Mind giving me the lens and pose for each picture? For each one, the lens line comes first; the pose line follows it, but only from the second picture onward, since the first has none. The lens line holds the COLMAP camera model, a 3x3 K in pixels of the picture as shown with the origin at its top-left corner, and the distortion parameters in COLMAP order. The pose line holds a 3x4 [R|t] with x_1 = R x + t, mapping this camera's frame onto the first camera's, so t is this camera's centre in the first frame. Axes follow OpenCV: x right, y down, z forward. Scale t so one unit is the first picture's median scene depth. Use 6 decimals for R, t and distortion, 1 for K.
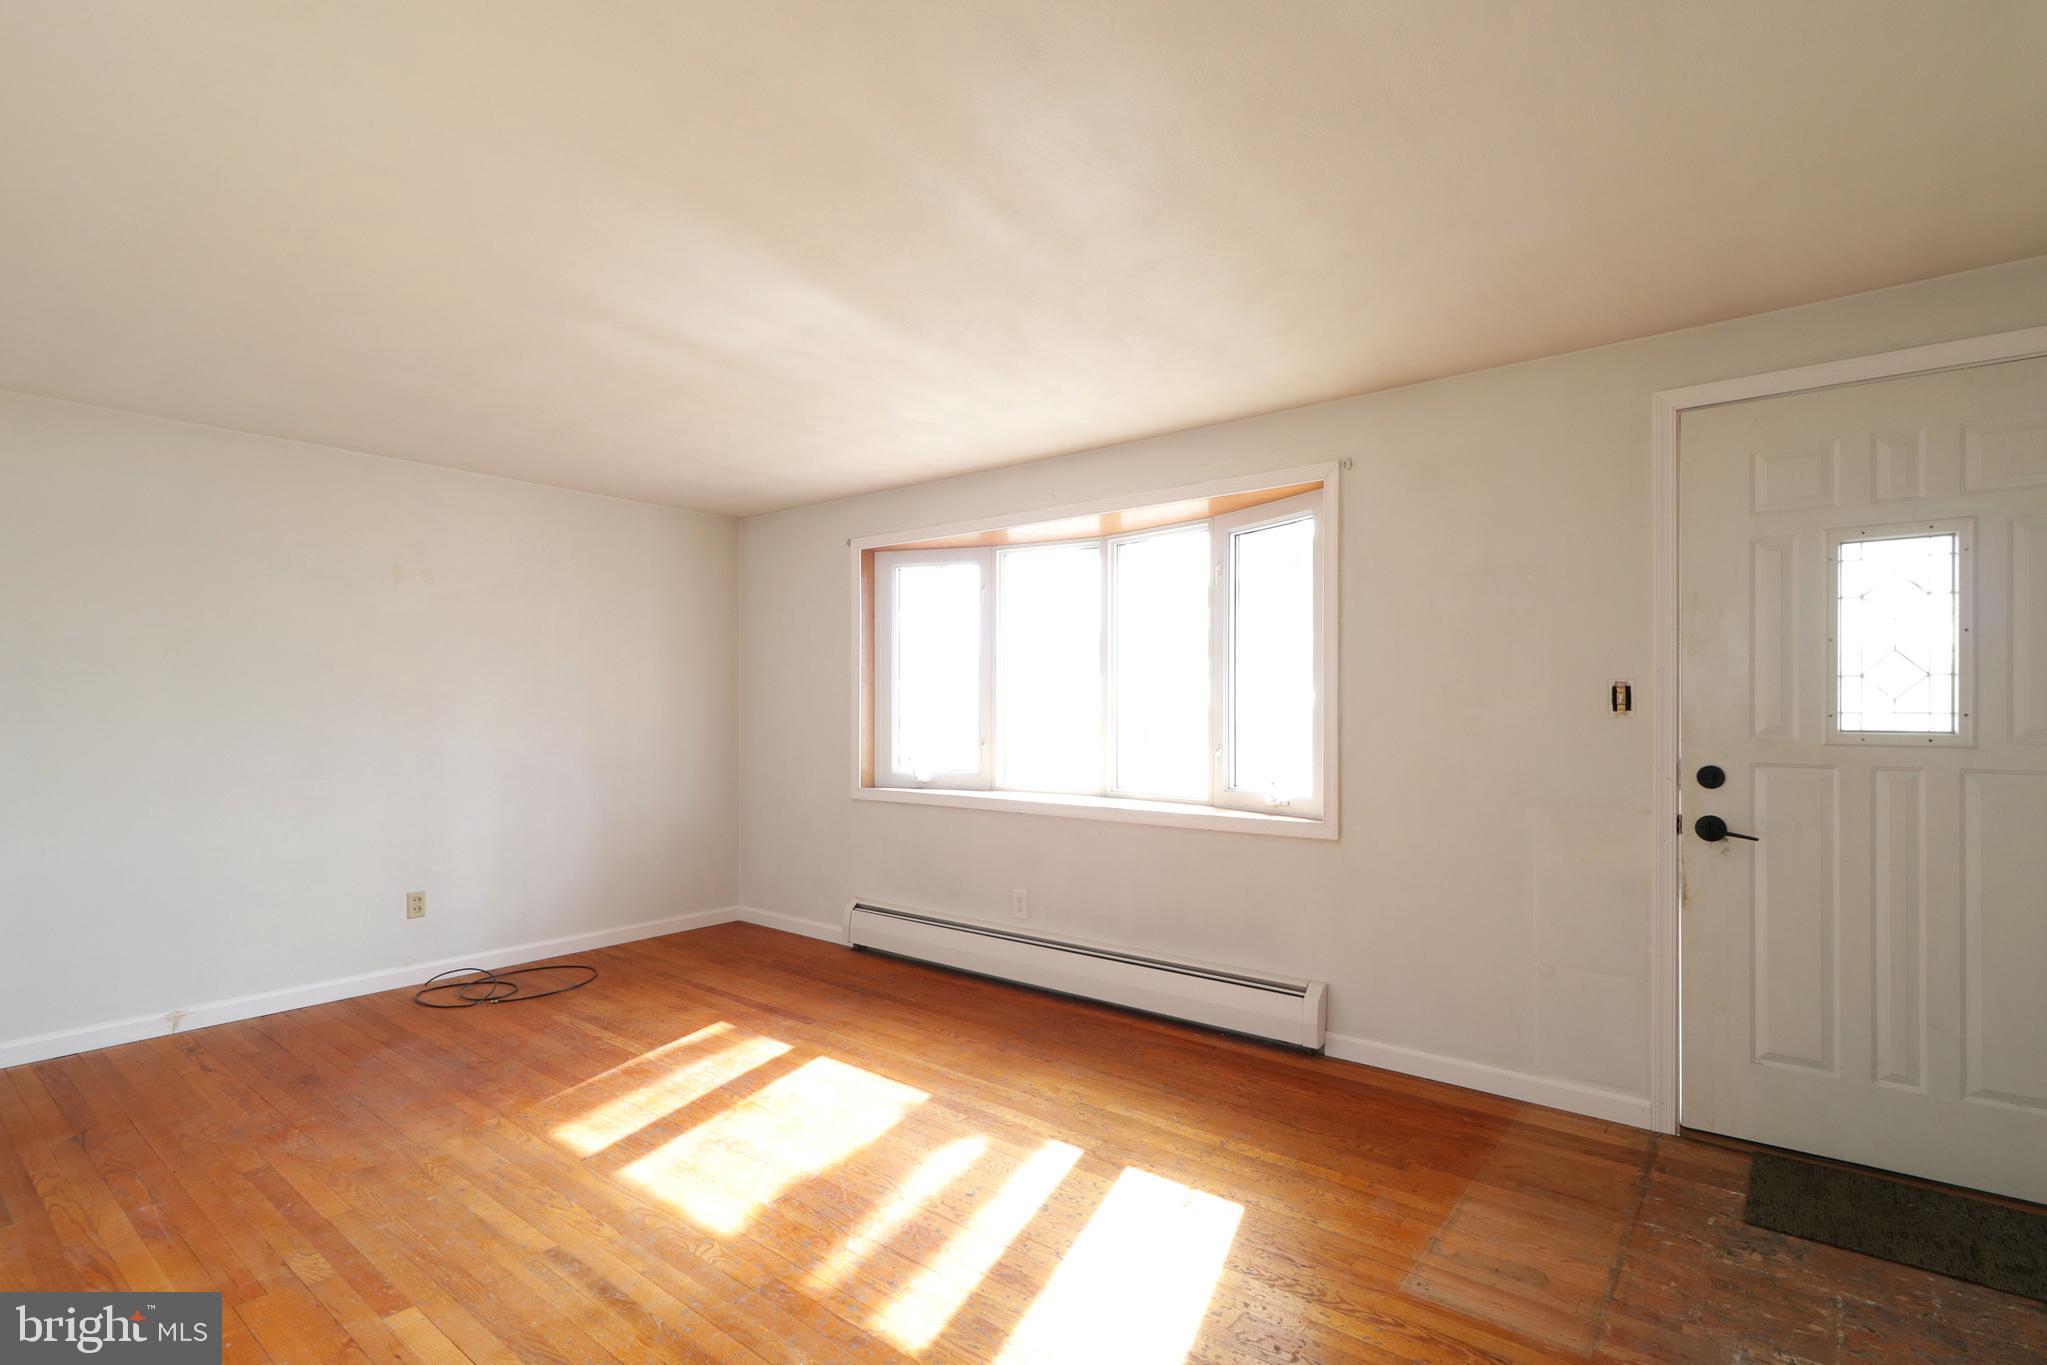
lens RADIAL K [[975.7, 0, 1031.0], [0, 975.7, 710.8], [0, 0, 1]] dist [0.003600, 0.001815]
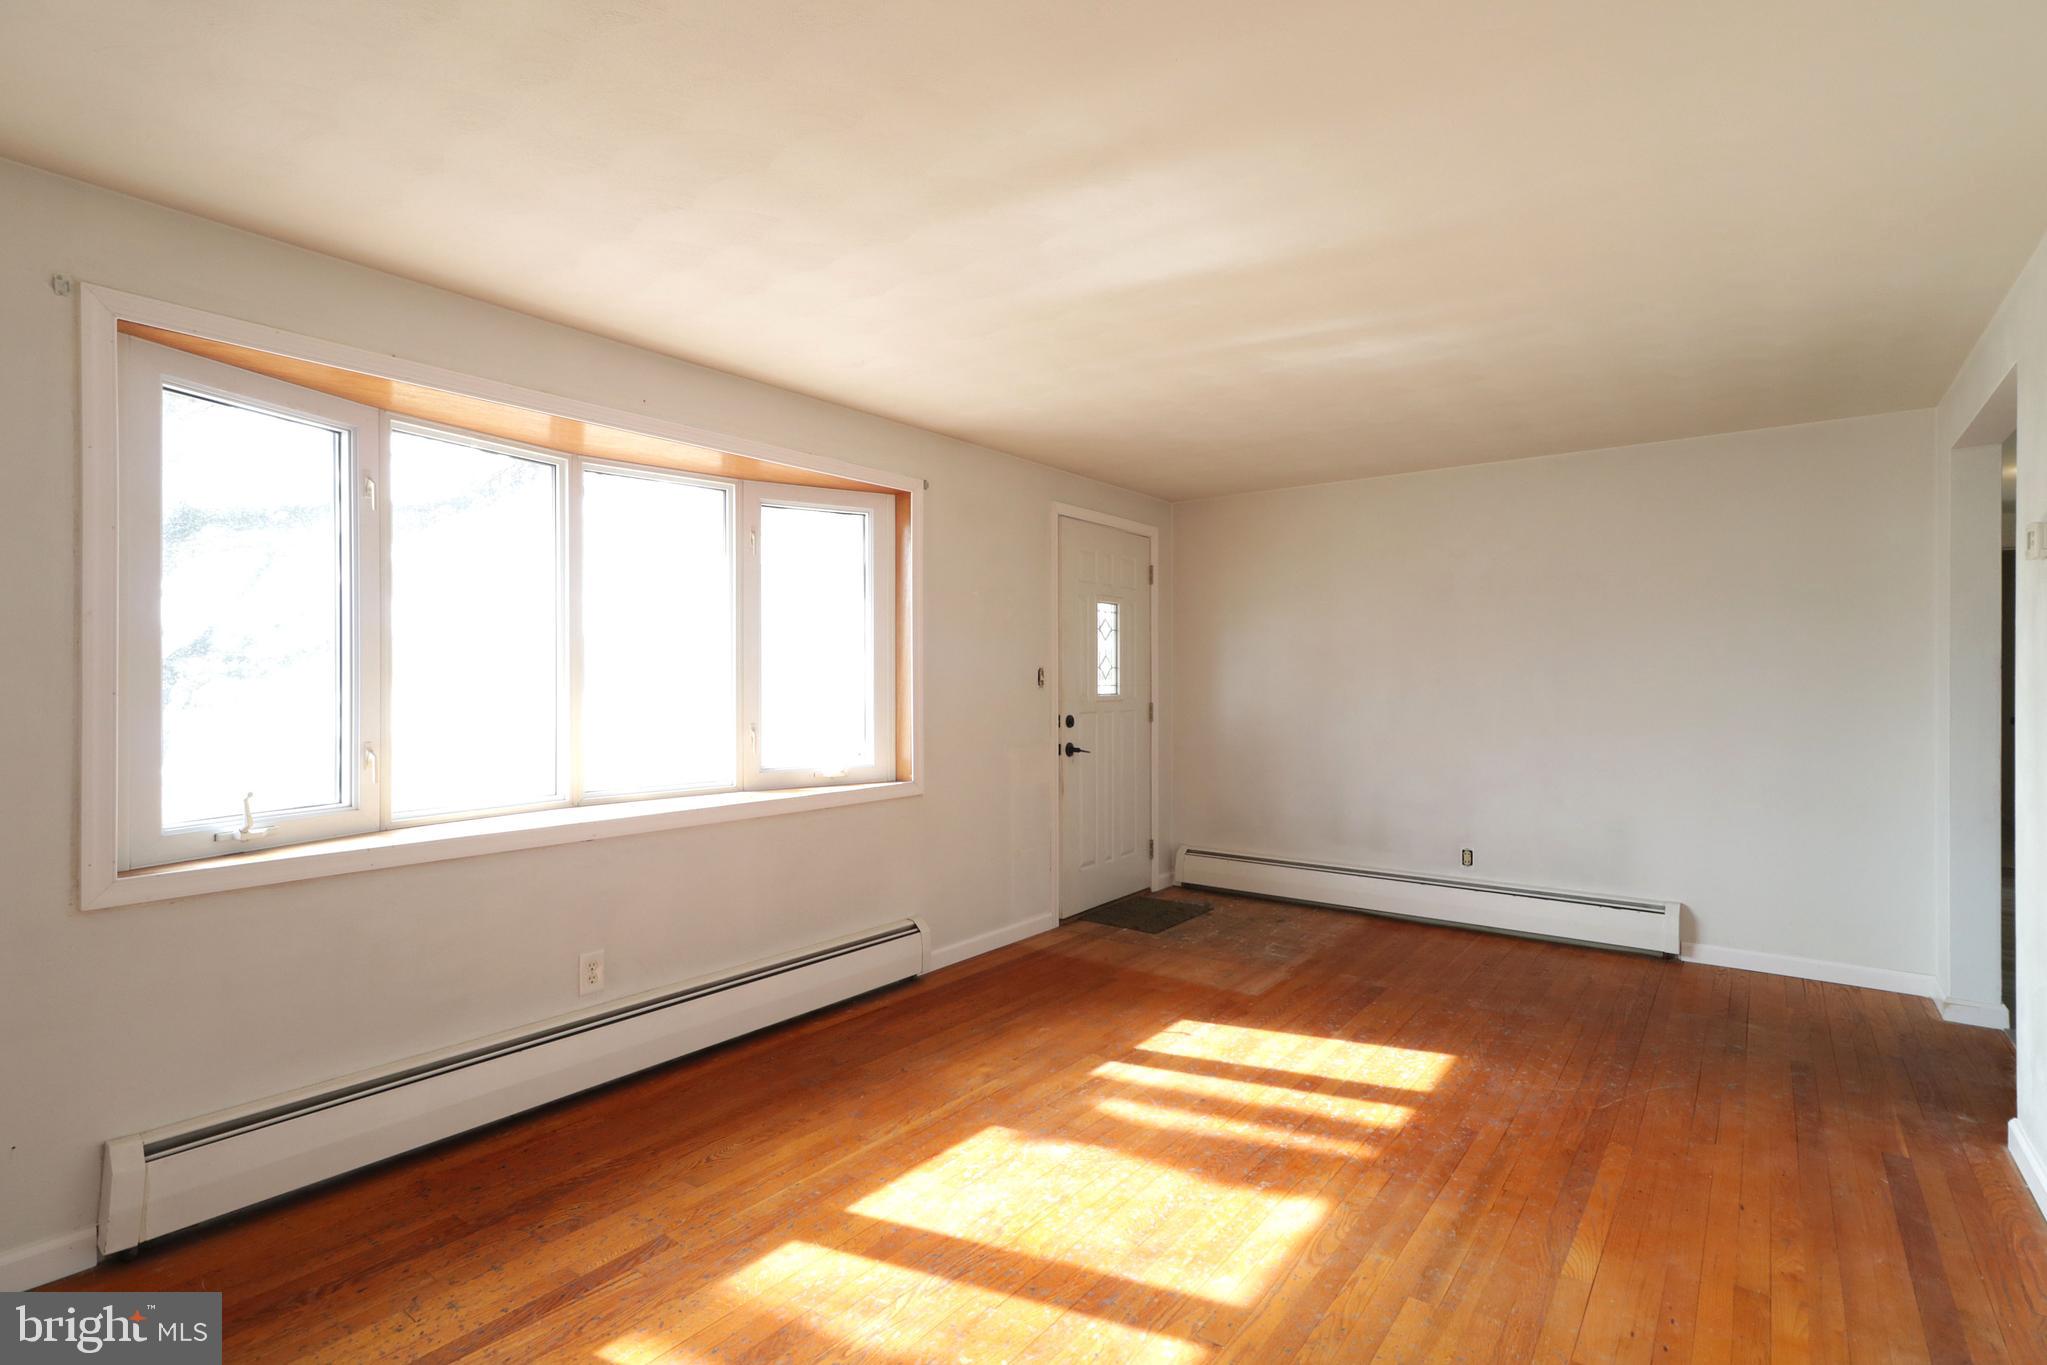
lens RADIAL K [[975.7, 0, 1028.4], [0, 975.7, 682.9], [0, 0, 1]] dist [0.003600, 0.001815]
pose [[-0.026500, -0.004794, 0.999637, -1.039498], [0.001953, 0.999986, 0.004848, -0.011933], [-0.999647, 0.002081, -0.026491, 1.045950]]
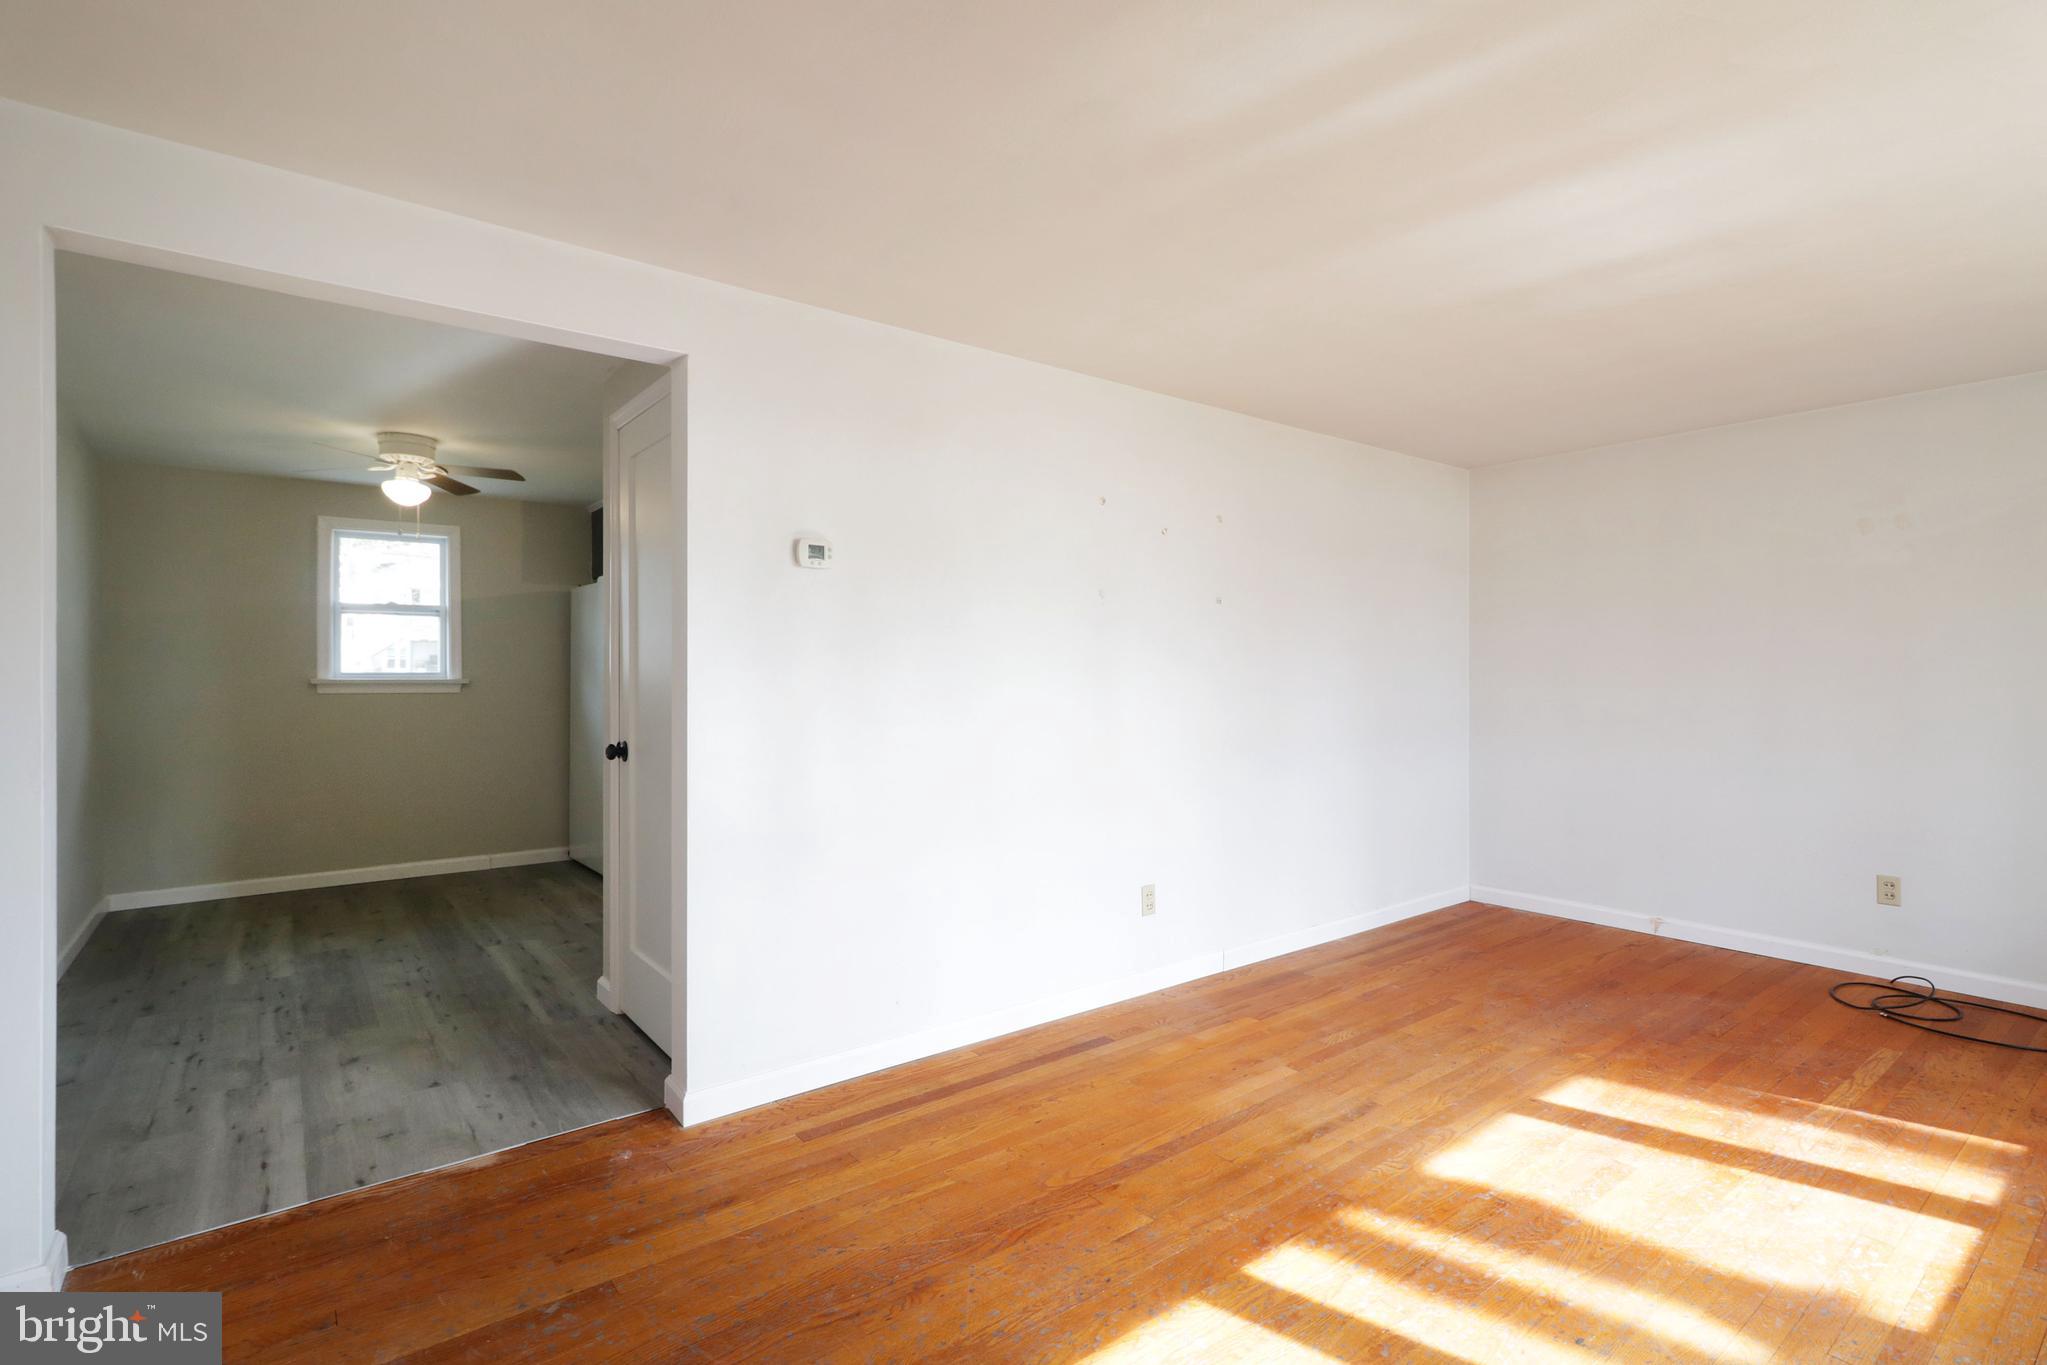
lens RADIAL K [[975.7, 0, 1031.9], [0, 975.7, 673.9], [0, 0, 1]] dist [0.003600, 0.001815]
pose [[-0.223543, 0.003442, -0.974688, 0.623445], [-0.004239, 0.999981, 0.004504, -0.001188], [0.974685, 0.005139, -0.223524, 0.643171]]
